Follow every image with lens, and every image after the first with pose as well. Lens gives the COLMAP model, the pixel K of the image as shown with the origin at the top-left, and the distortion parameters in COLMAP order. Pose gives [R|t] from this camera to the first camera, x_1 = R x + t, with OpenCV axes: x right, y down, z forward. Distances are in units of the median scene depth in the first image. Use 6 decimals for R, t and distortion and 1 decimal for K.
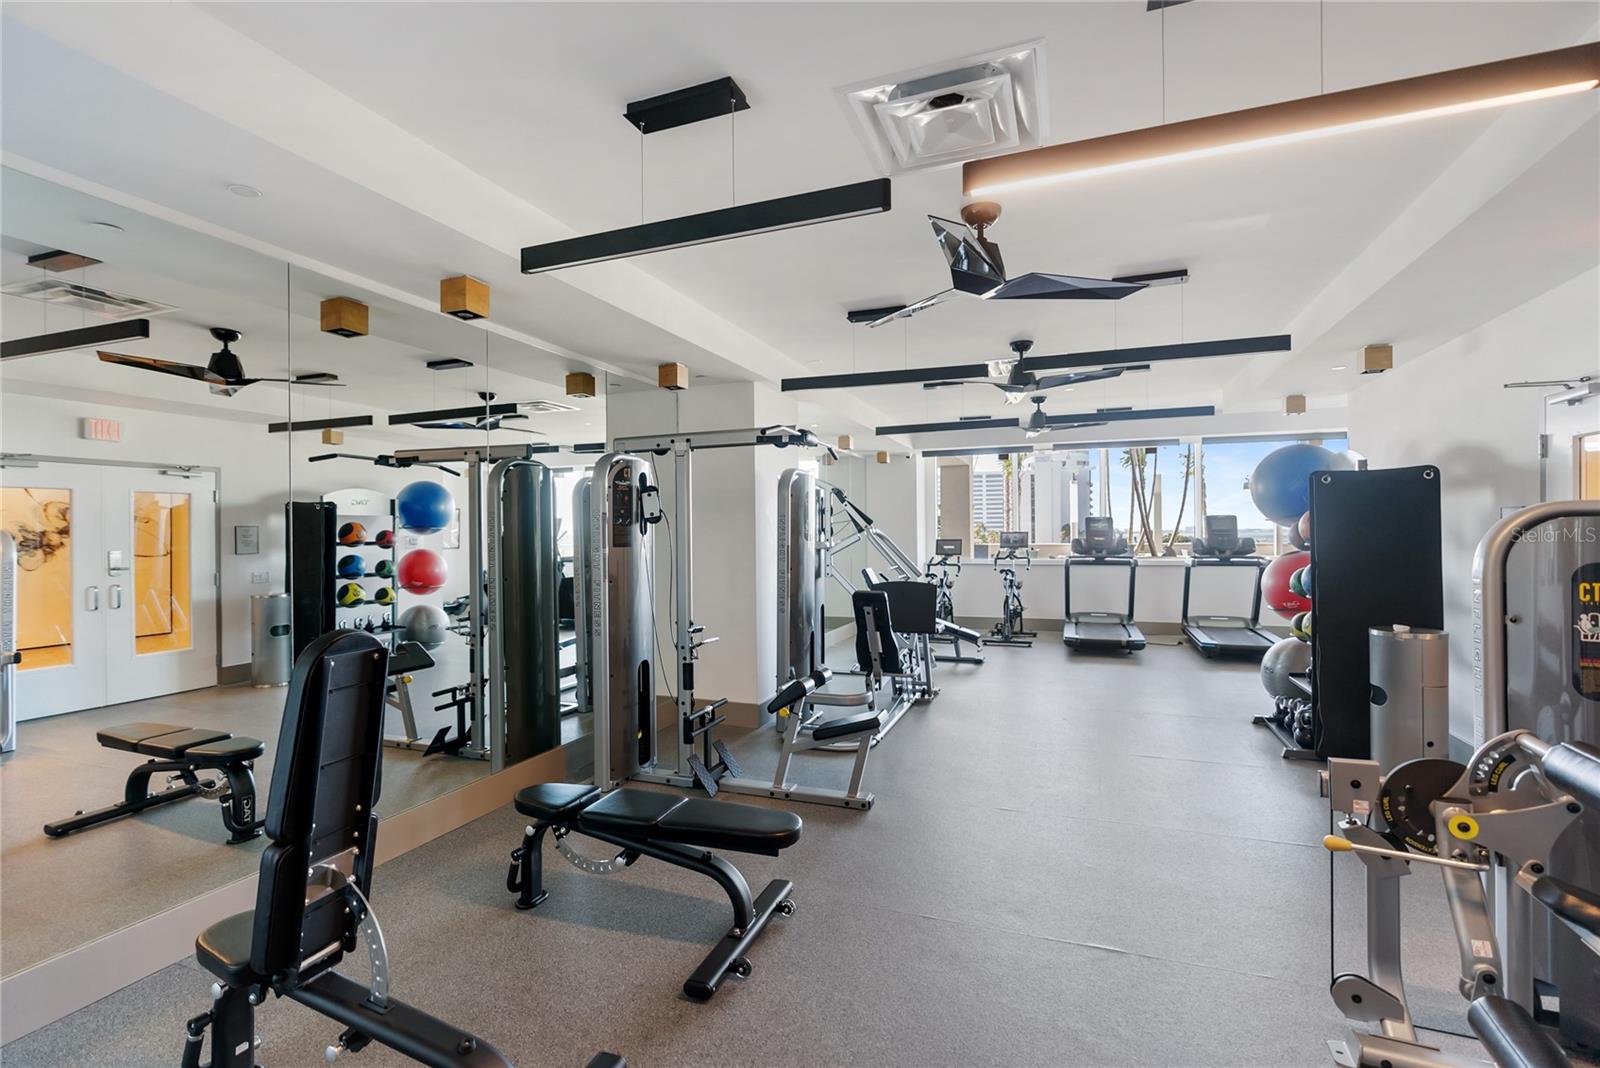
lens RADIAL K [[735.0, 0, 804.9], [0, 735.0, 534.6], [0, 0, 1]] dist [-0.004970, 0.000010]
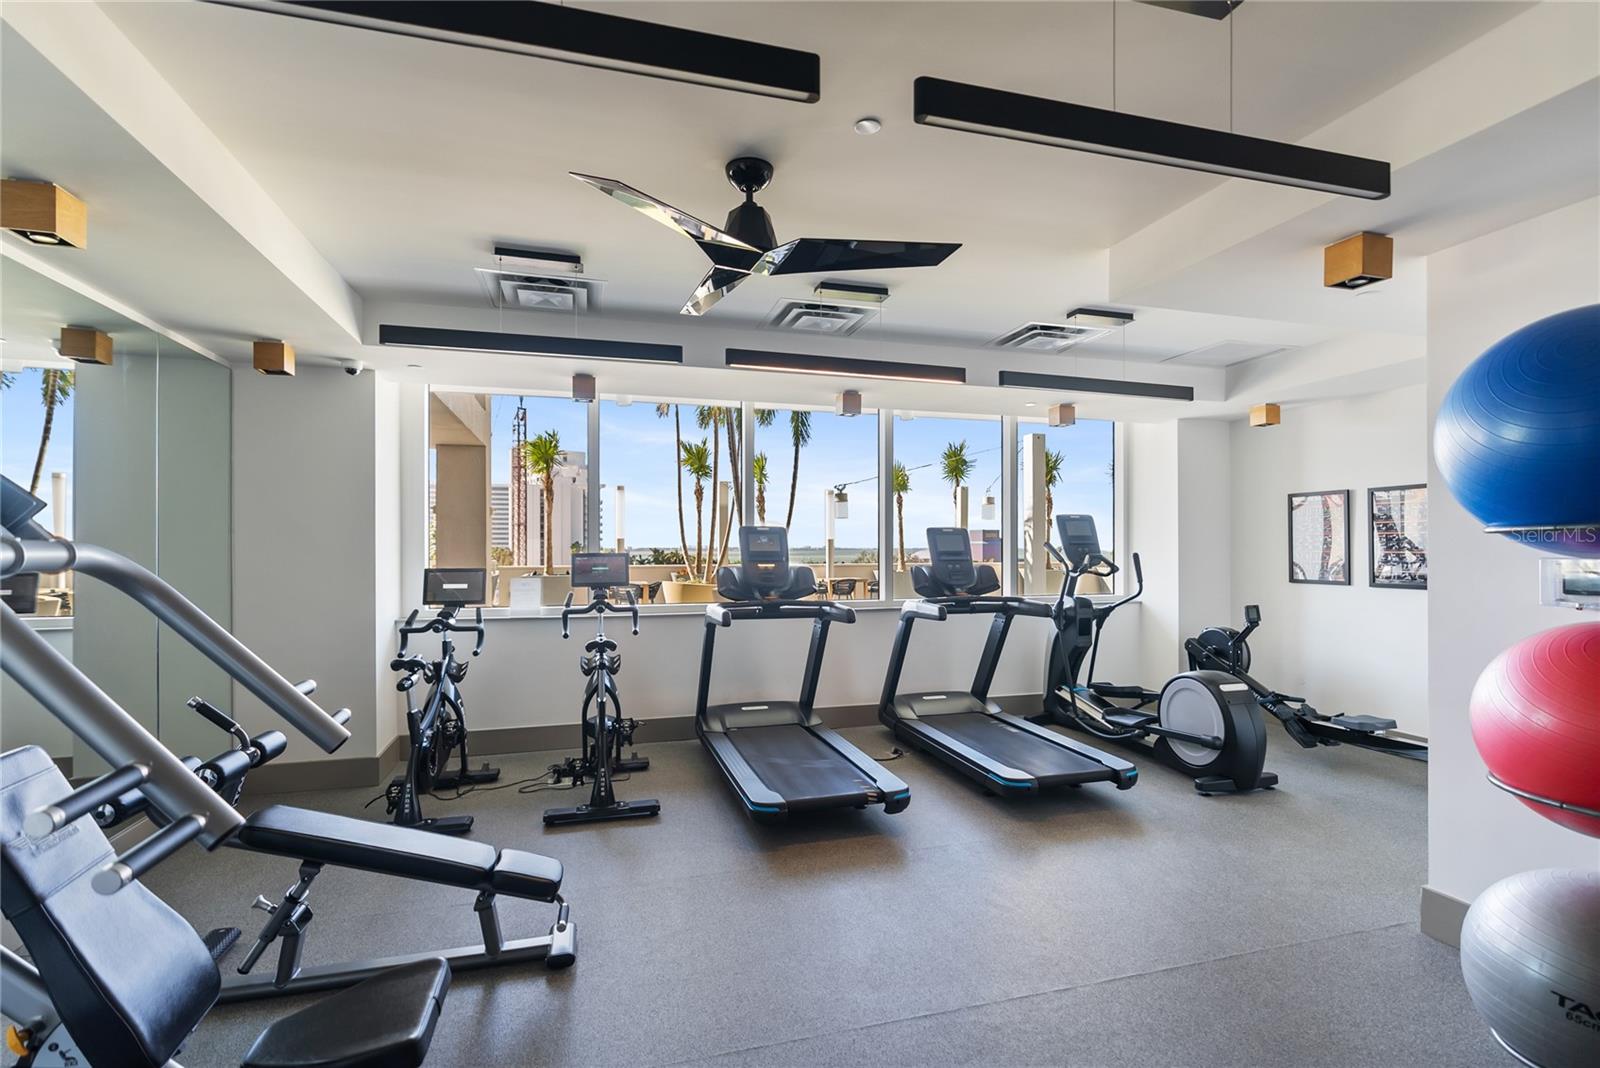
lens RADIAL K [[735.0, 0, 808.6], [0, 735.0, 545.6], [0, 0, 1]] dist [-0.004970, 0.000010]
pose [[0.794835, 0.009683, 0.606749, 0.098151], [-0.005105, 0.999944, -0.009270, -0.005166], [-0.606804, 0.004271, 0.794840, 0.530237]]
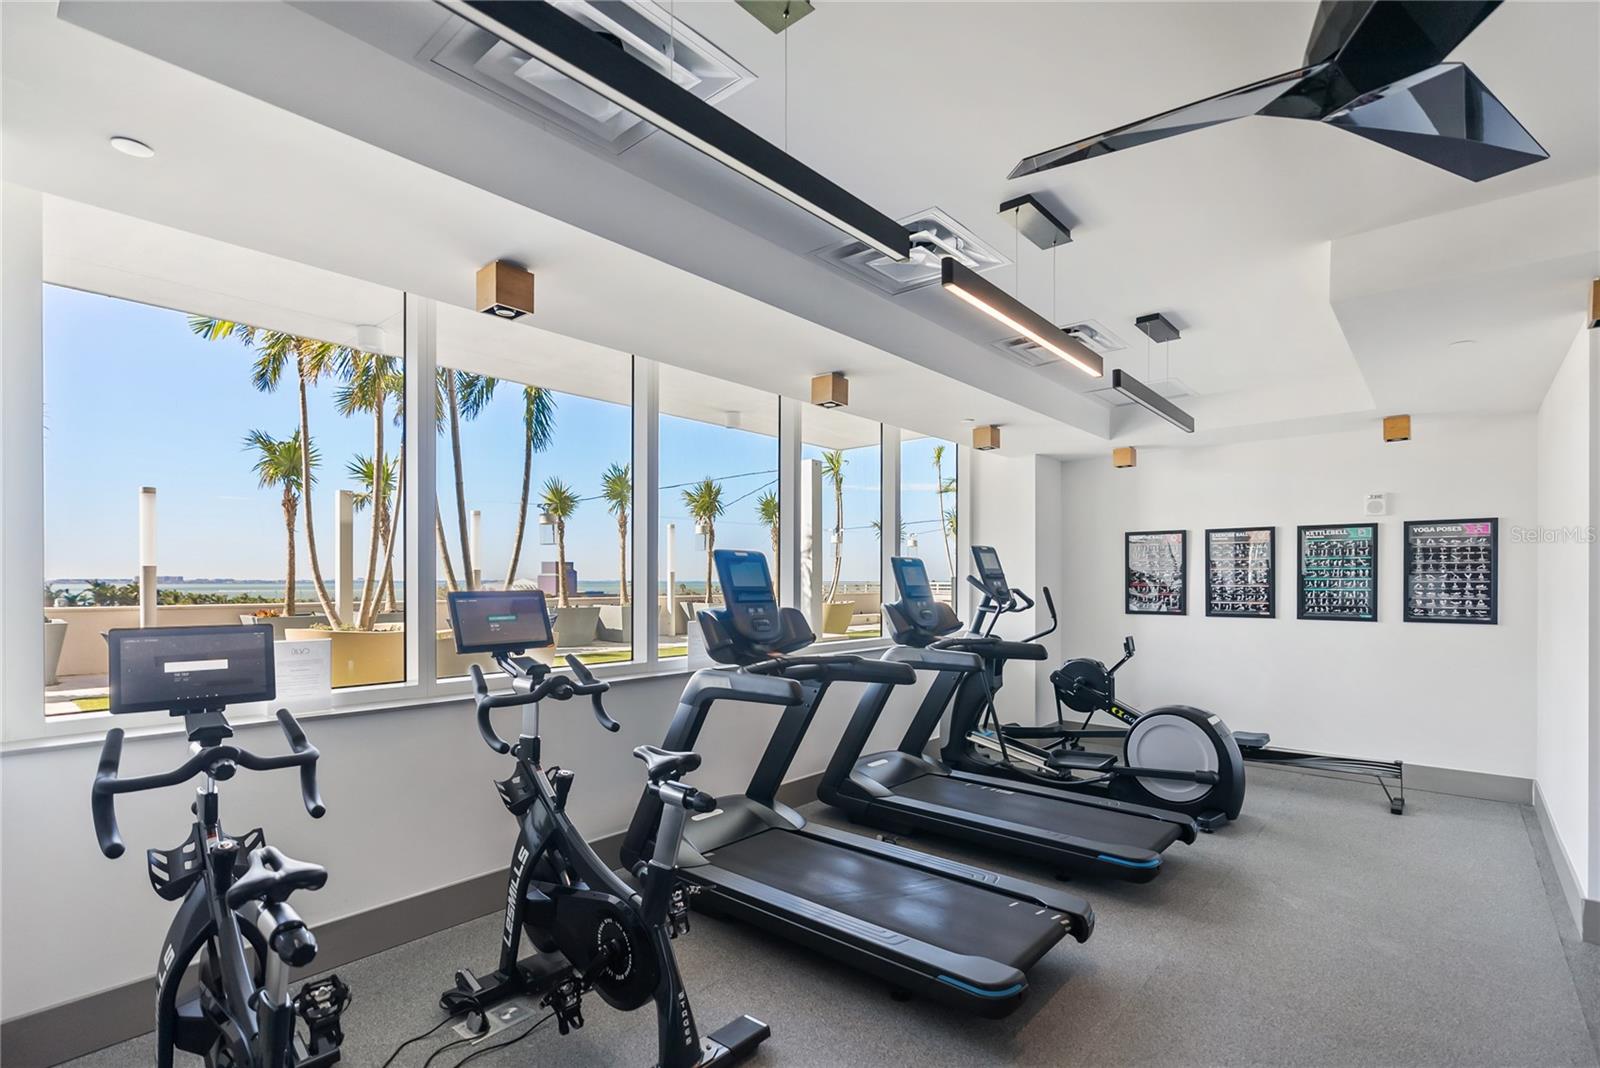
lens RADIAL K [[735.0, 0, 818.0], [0, 735.0, 582.4], [0, 0, 1]] dist [-0.004970, 0.000010]
pose [[0.339776, 0.006505, 0.940484, 0.066496], [-0.002714, 0.999979, -0.005936, -0.005697], [-0.940503, -0.000536, 0.339786, 0.807200]]
